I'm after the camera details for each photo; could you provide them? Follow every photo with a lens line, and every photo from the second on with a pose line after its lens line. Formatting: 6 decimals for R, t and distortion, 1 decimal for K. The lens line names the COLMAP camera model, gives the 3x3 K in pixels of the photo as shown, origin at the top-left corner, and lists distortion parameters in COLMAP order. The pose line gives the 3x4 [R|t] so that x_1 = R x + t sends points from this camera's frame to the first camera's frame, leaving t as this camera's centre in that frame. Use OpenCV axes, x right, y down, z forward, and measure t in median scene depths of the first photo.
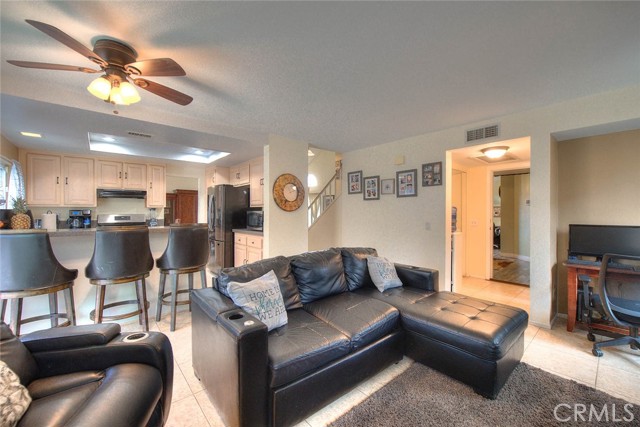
lens RADIAL K [[259.9, 0, 320.0], [0, 259.9, 213.5], [0, 0, 1]] dist [-0.001315, -0.000125]
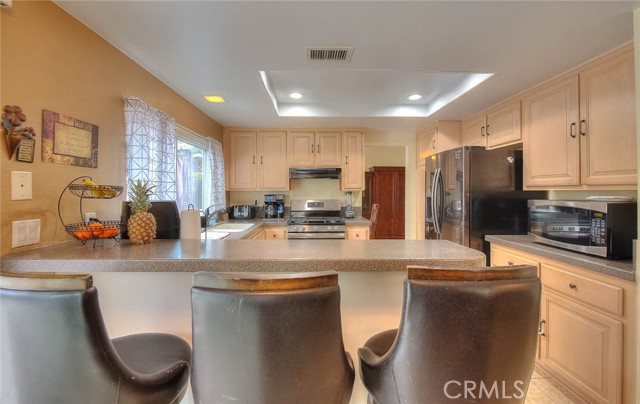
lens RADIAL K [[265.2, 0, 317.5], [0, 265.2, 189.9], [0, 0, 1]] dist [-0.000469, -0.000095]
pose [[0.772594, -0.001984, -0.634898, -0.260446], [-0.003380, 0.999968, -0.007238, -0.021431], [0.634892, 0.007738, 0.772562, 0.402514]]
